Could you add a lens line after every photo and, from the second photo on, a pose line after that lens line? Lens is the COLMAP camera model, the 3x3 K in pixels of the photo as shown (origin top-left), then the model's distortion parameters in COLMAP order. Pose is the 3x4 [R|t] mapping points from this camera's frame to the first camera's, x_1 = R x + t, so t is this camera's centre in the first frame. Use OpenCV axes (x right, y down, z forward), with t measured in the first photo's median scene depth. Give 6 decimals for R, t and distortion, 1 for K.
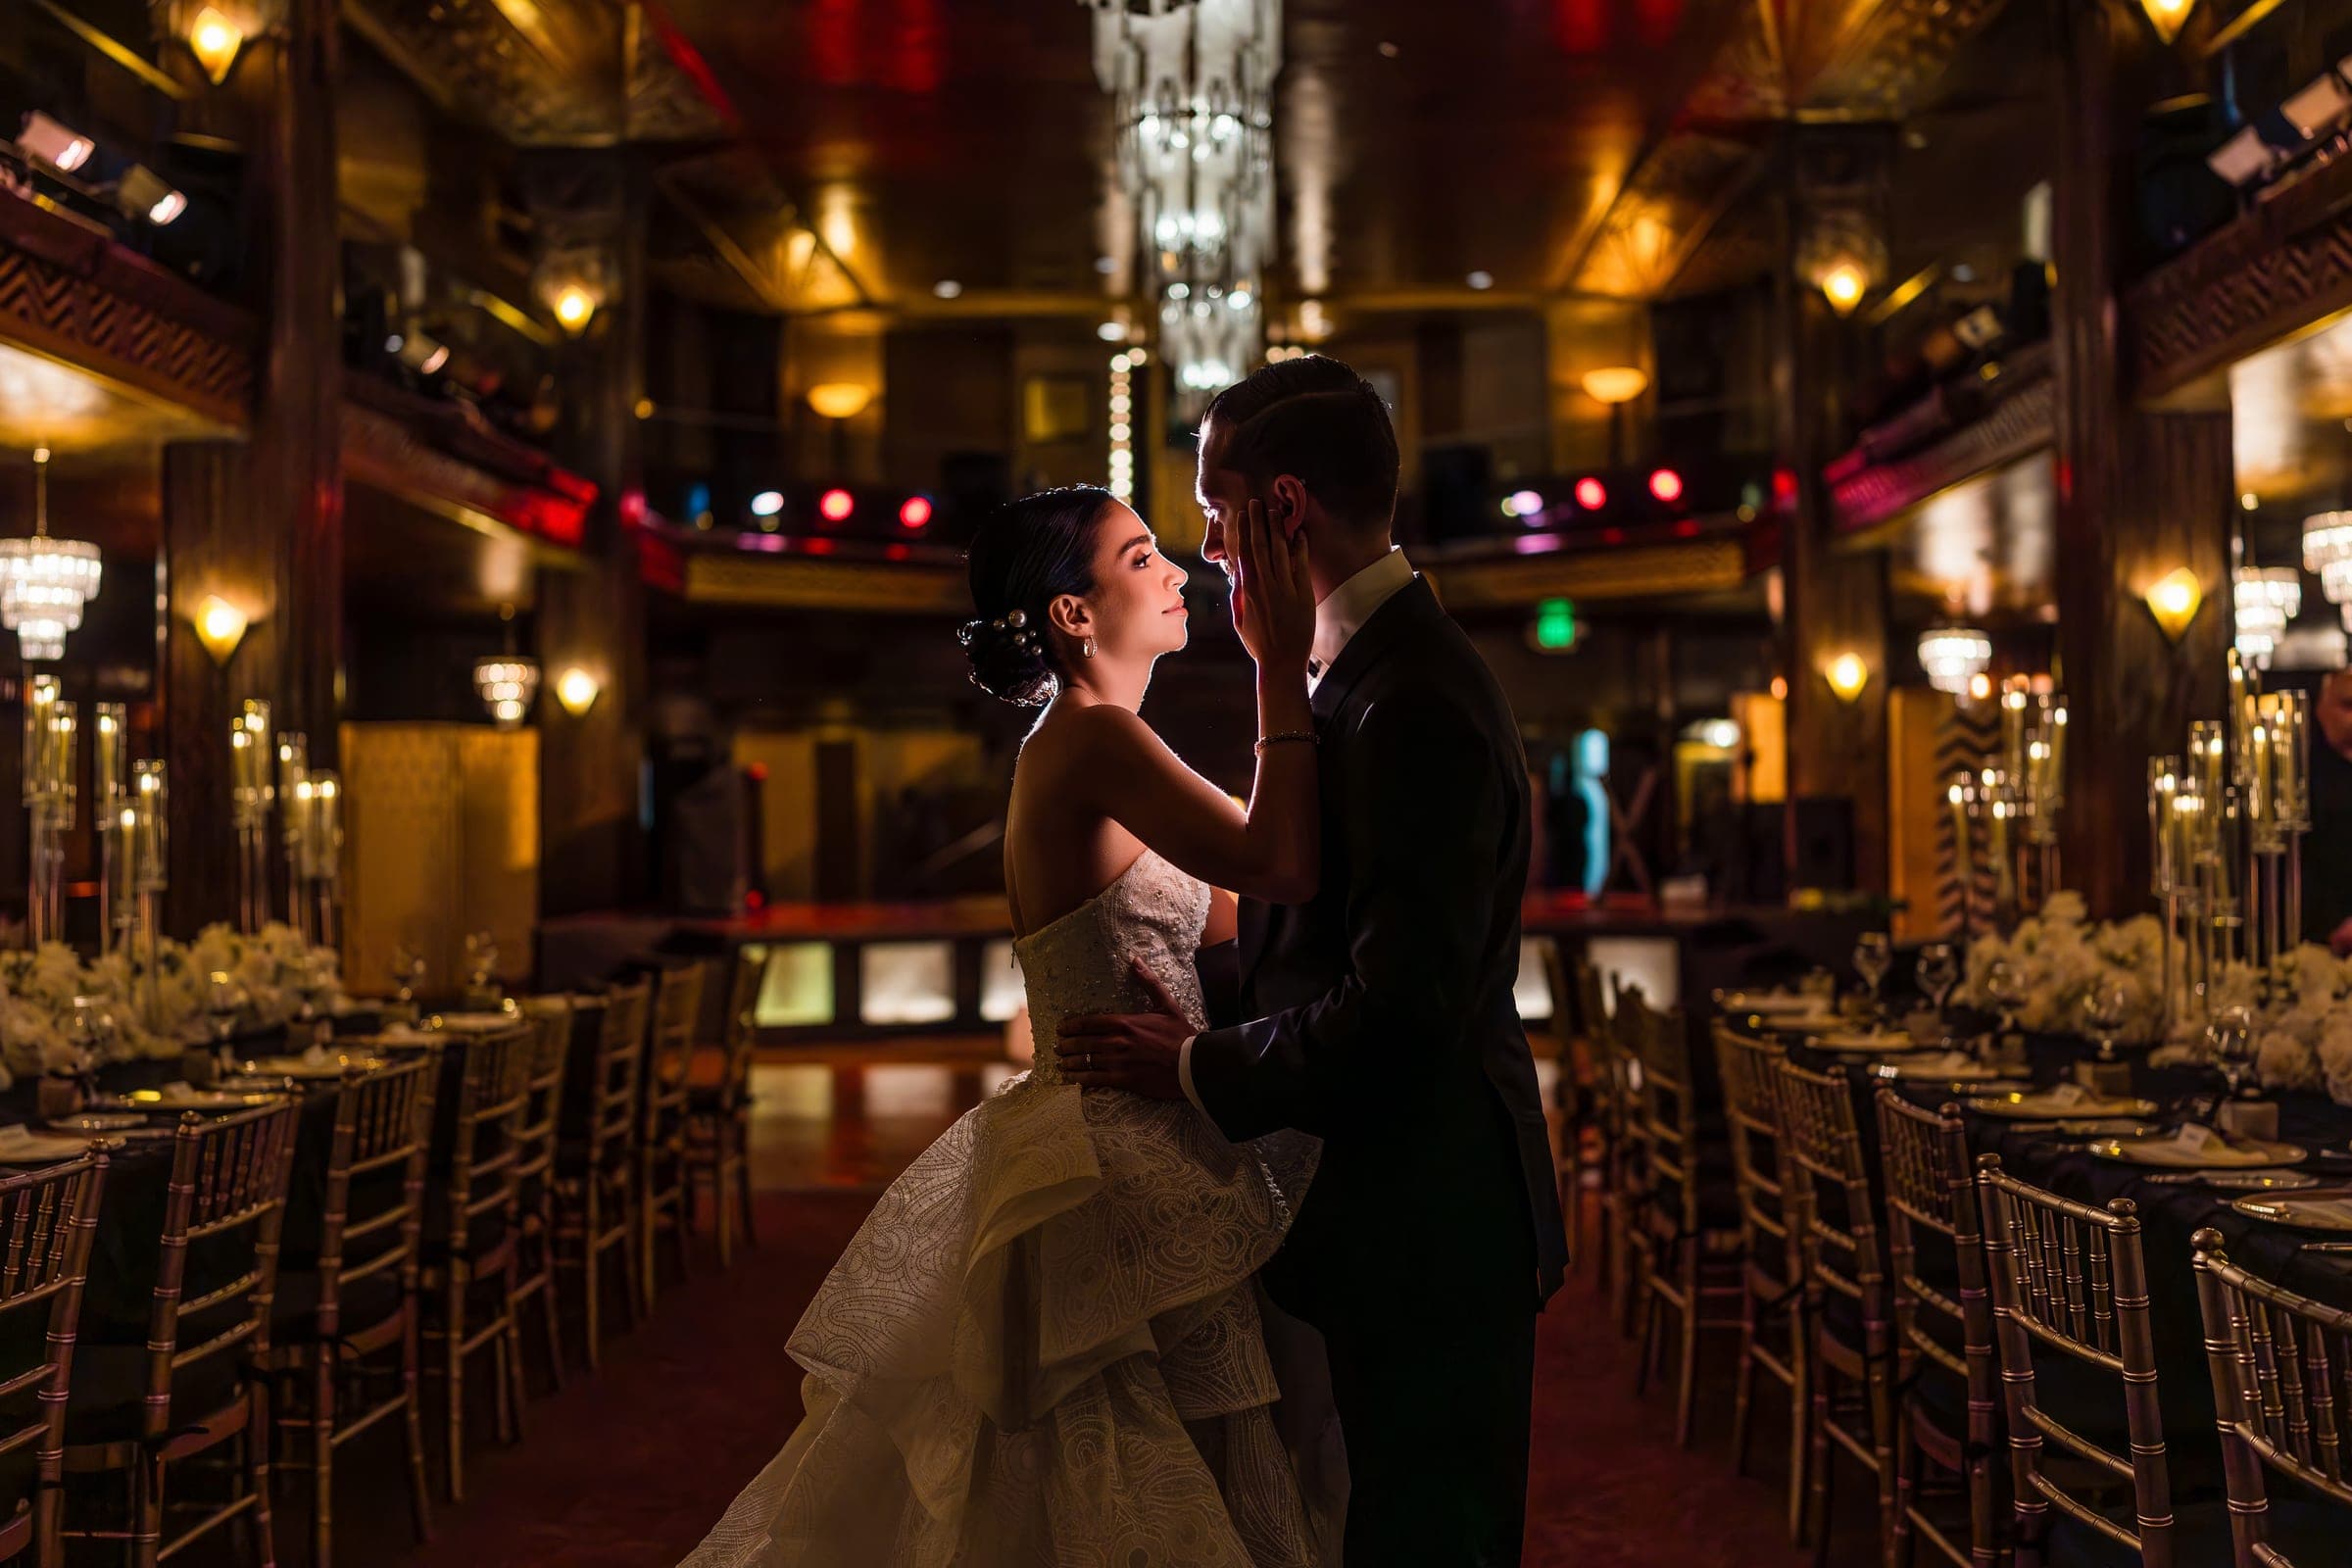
lens RADIAL K [[2398.2, 0, 1168.2], [0, 2398.2, 779.1], [0, 0, 1]] dist [0.002207, 0.002868]
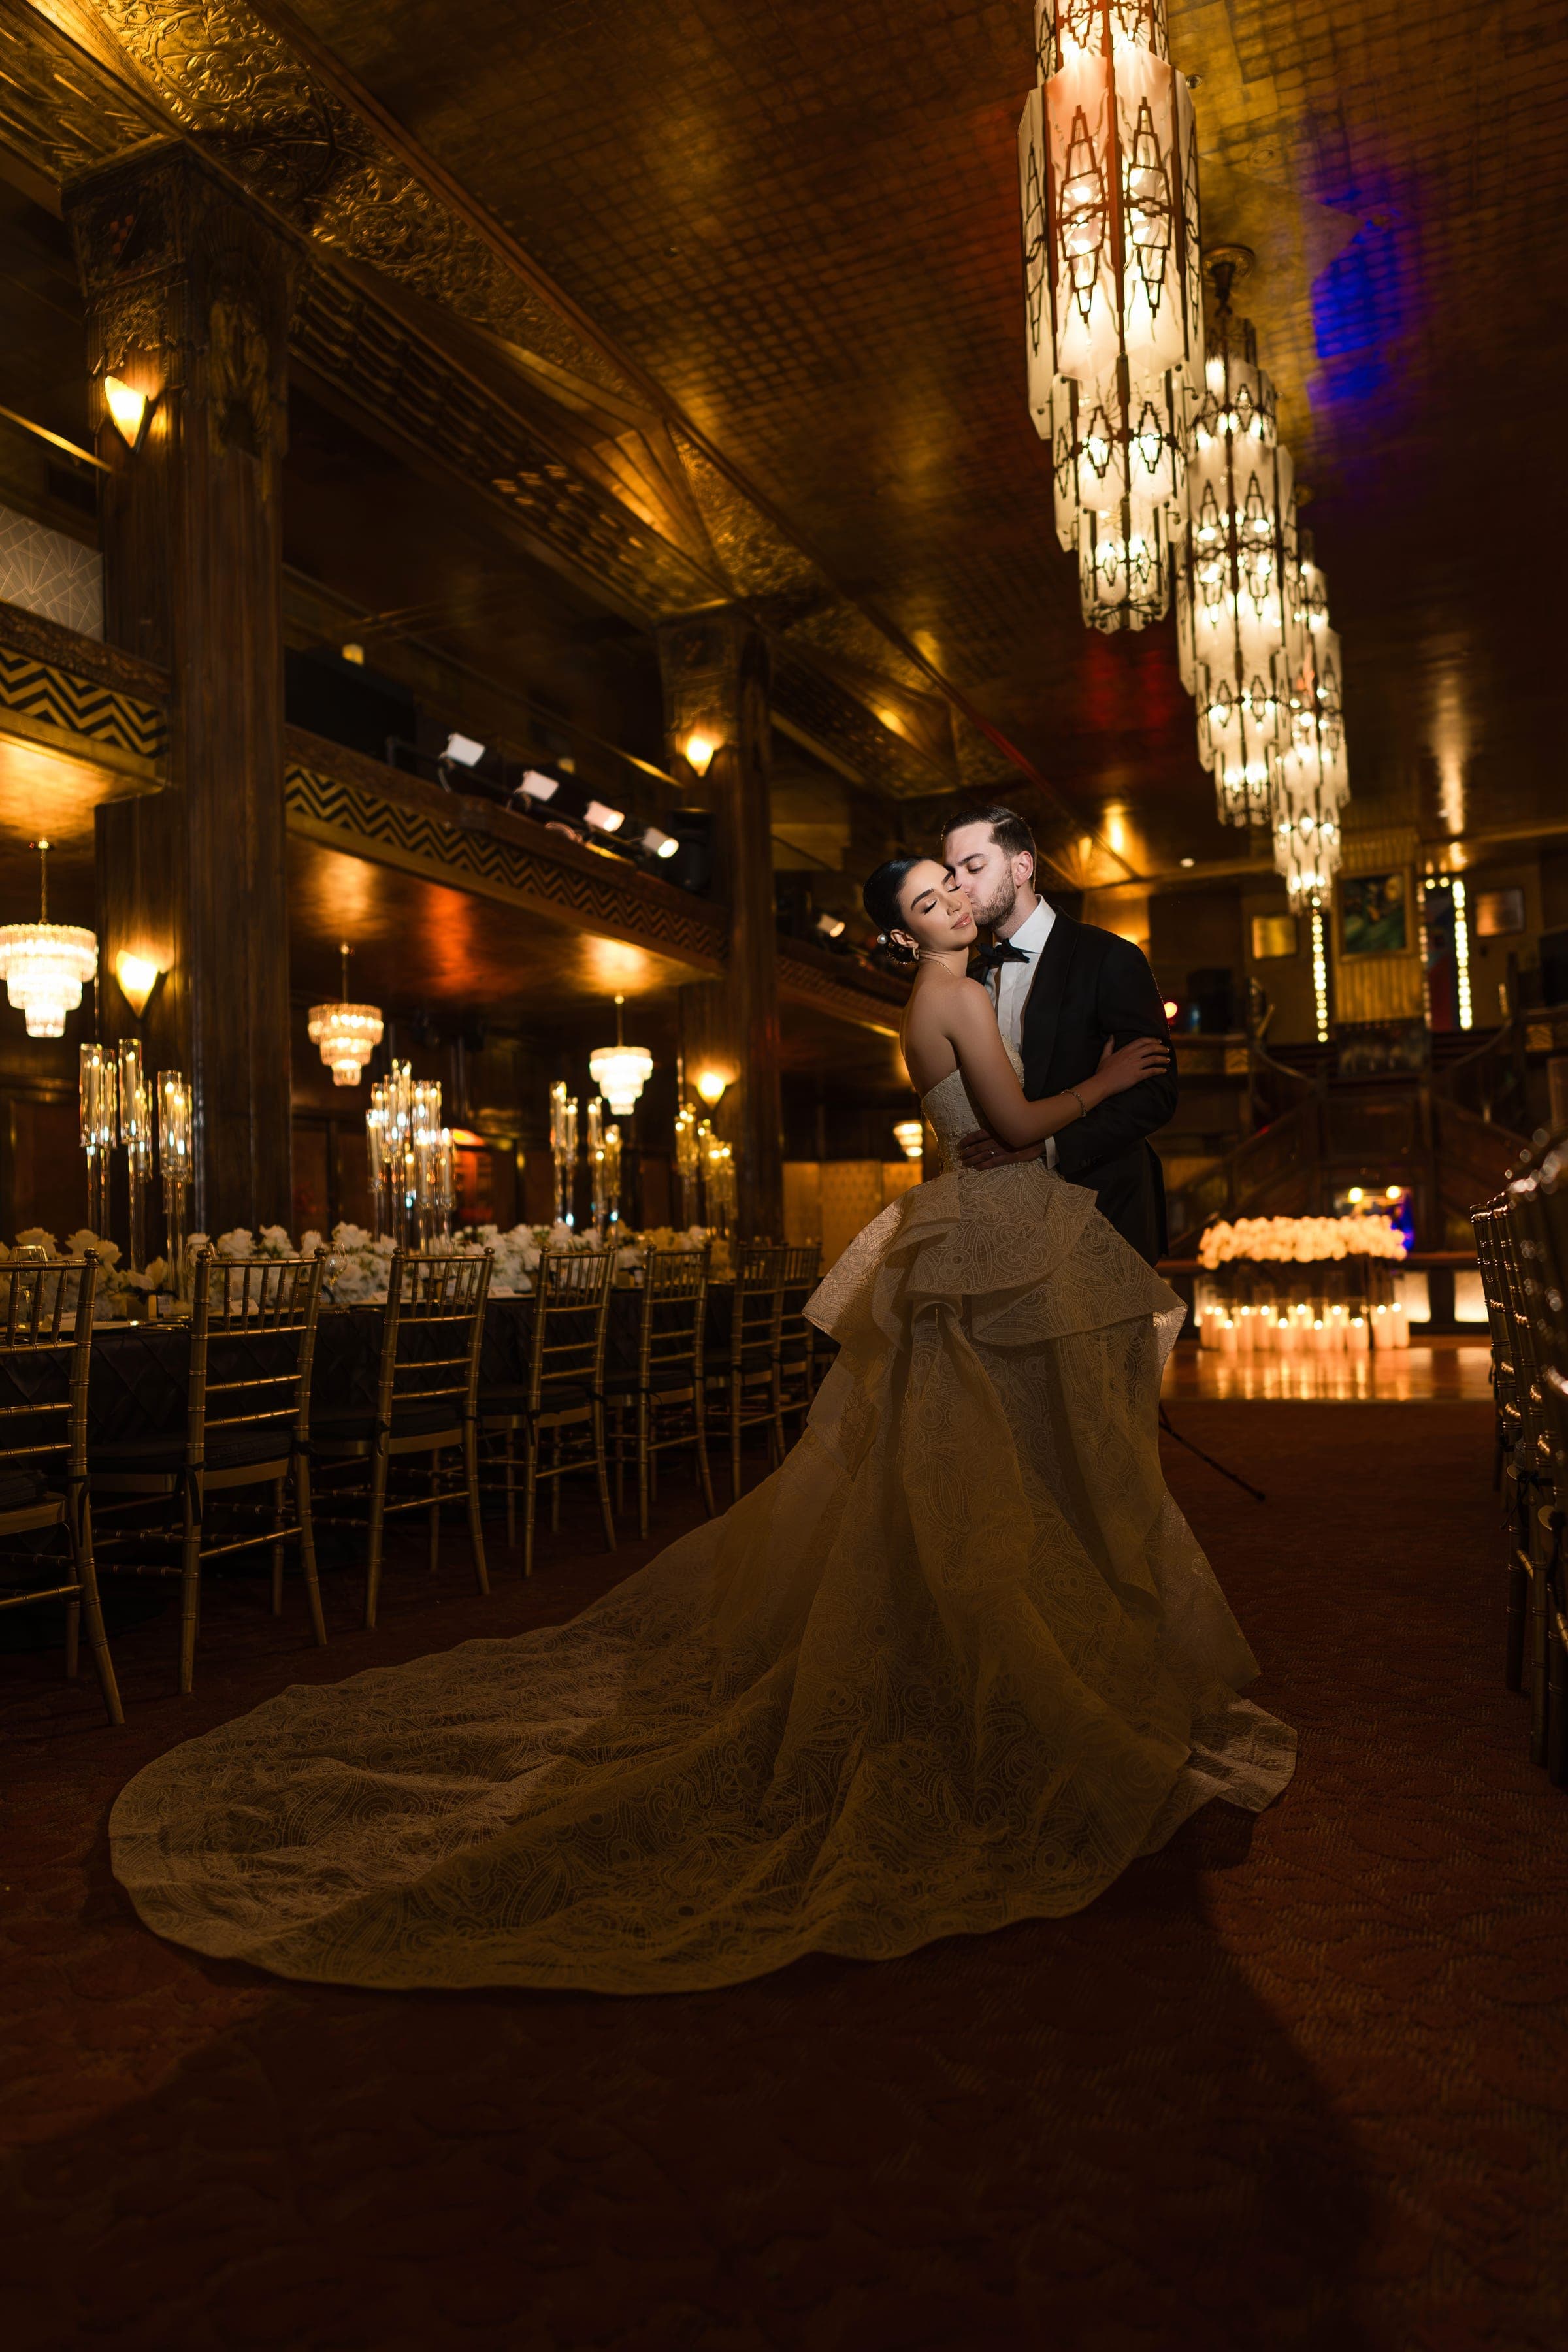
lens RADIAL K [[1593.4, 0, 784.0], [0, 1593.4, 1176.0], [0, 0, 1]] dist [0.005806, -0.002207]
pose [[0.925317, -0.040605, -0.377013, 0.065186], [0.028858, 0.998907, -0.036757, 0.033587], [0.378094, 0.023132, 0.925478, -0.031240]]
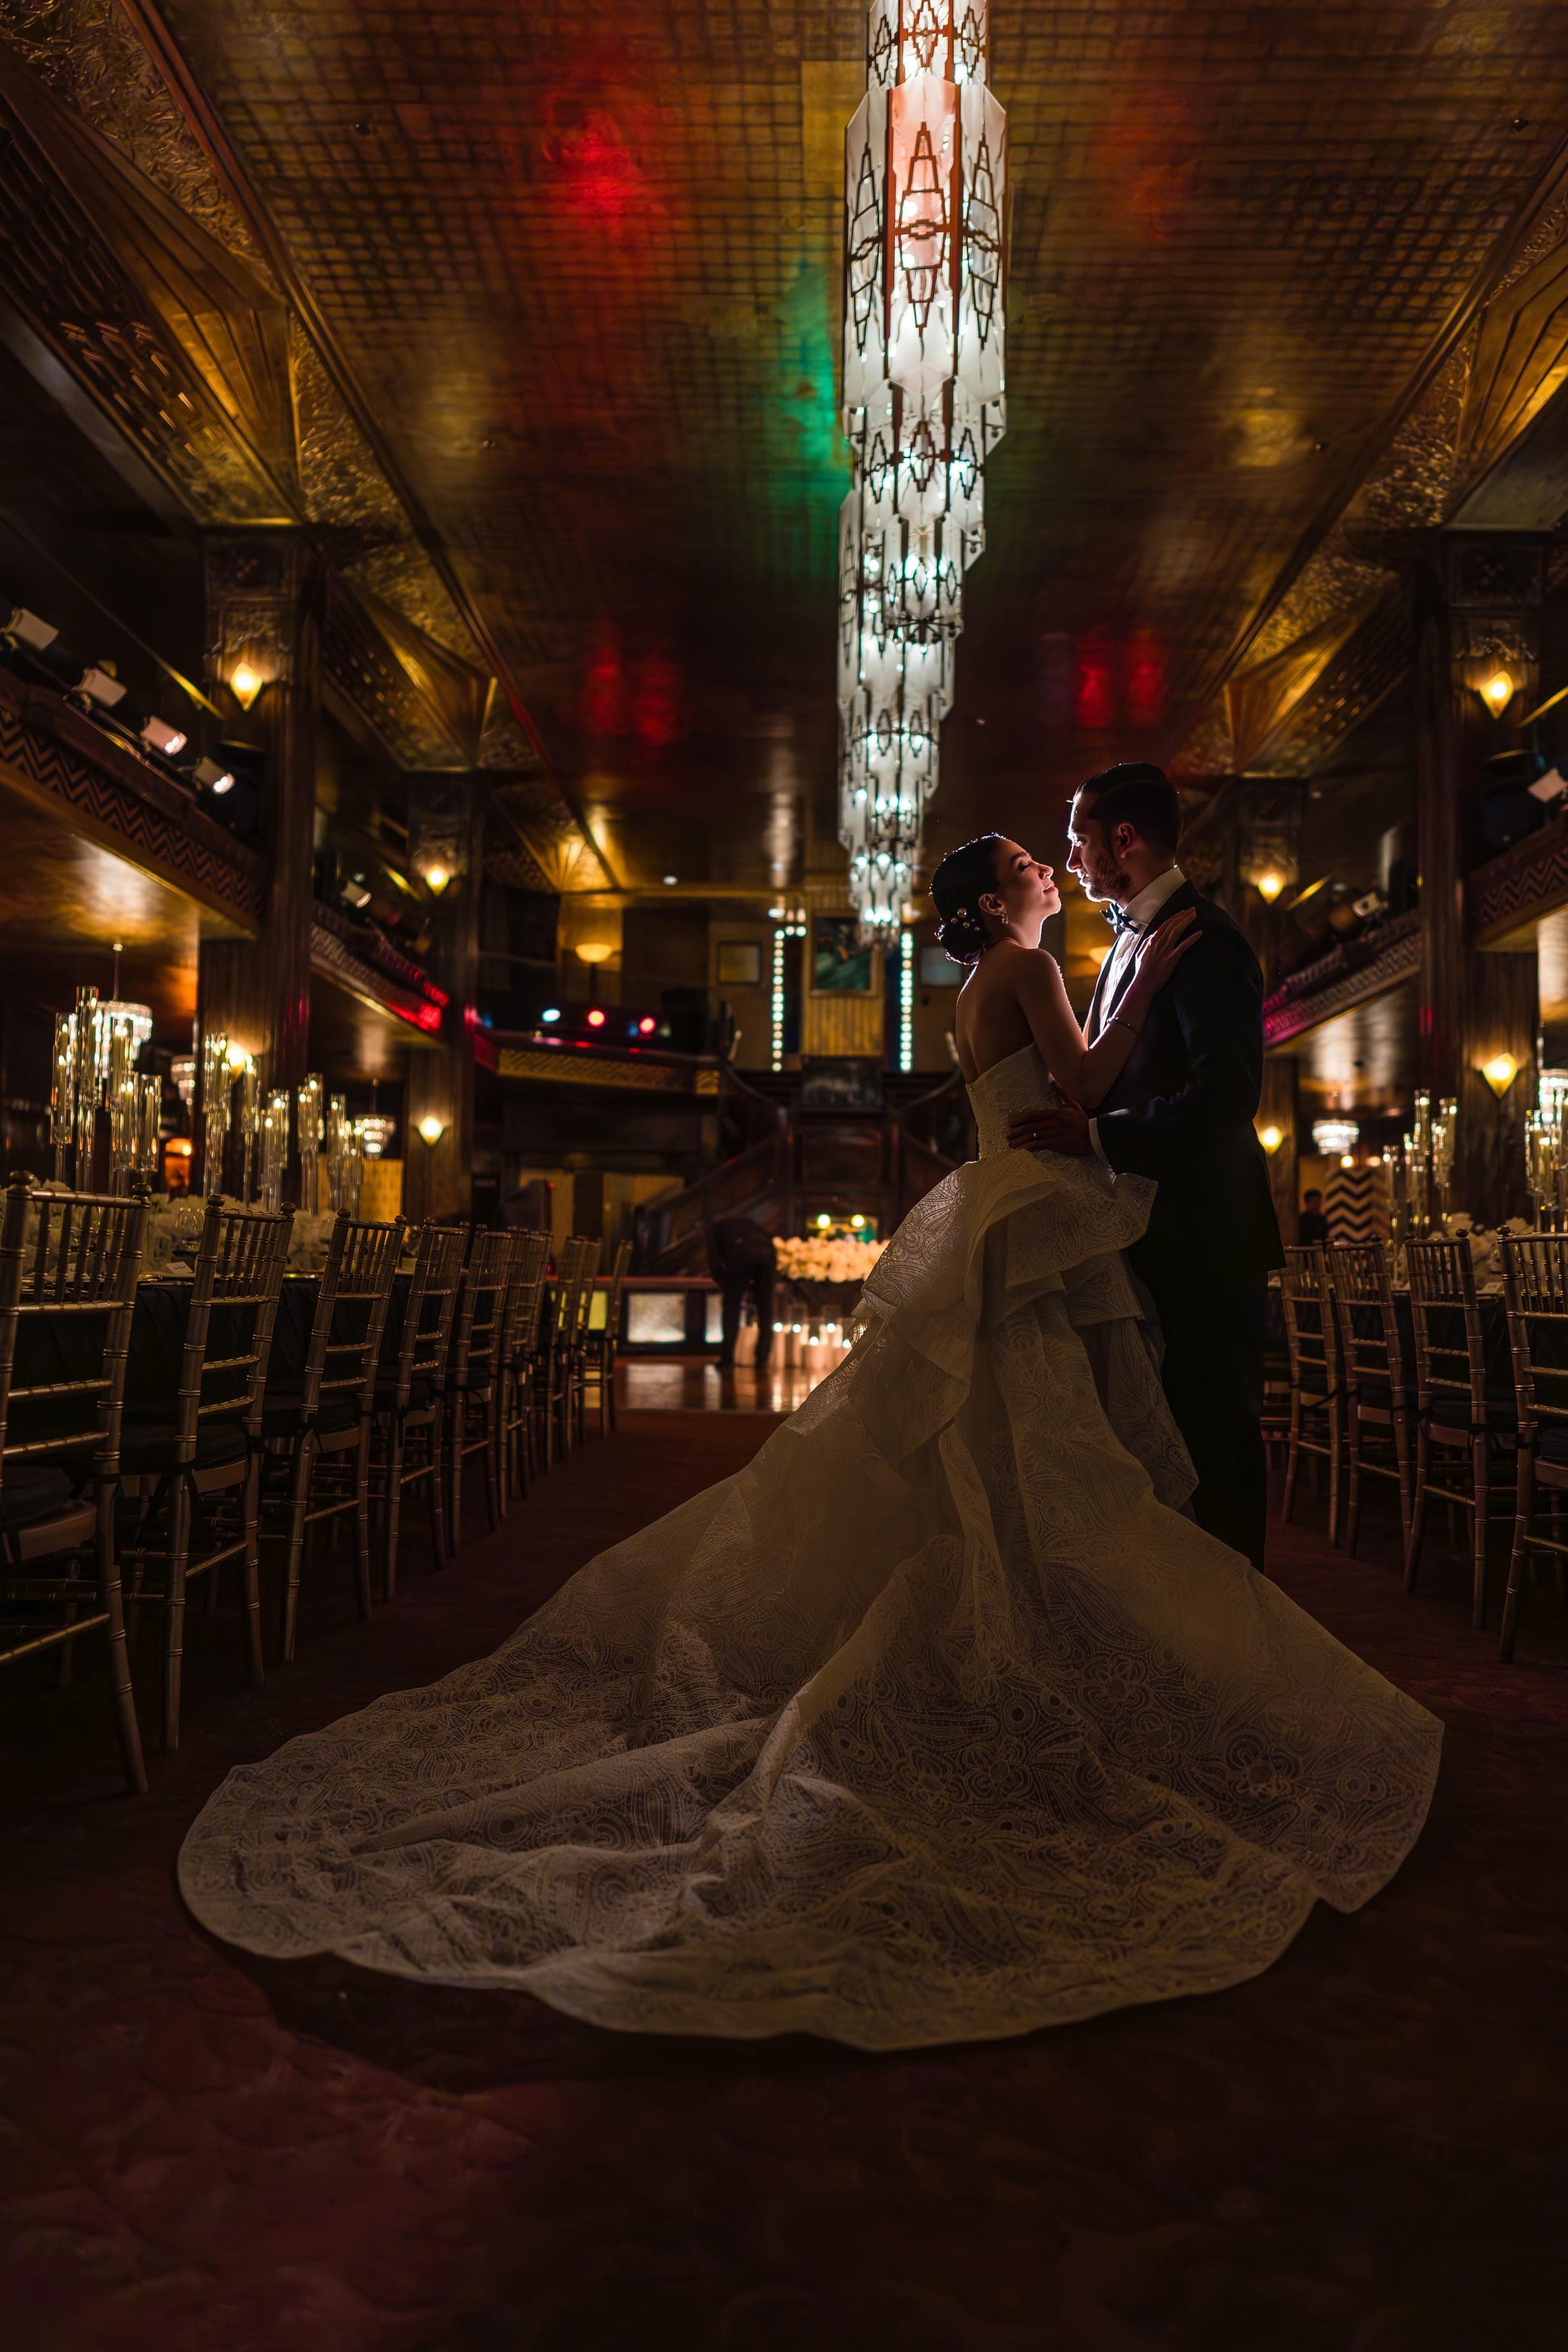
lens RADIAL K [[1646.0, 0, 784.0], [0, 1646.0, 1176.0], [0, 0, 1]] dist [0.000719, 0.000280]
pose [[0.999622, 0.024766, 0.011896, -0.042009], [-0.024224, 0.998749, -0.043748, 0.038090], [-0.012964, 0.043444, 0.998972, -0.042822]]
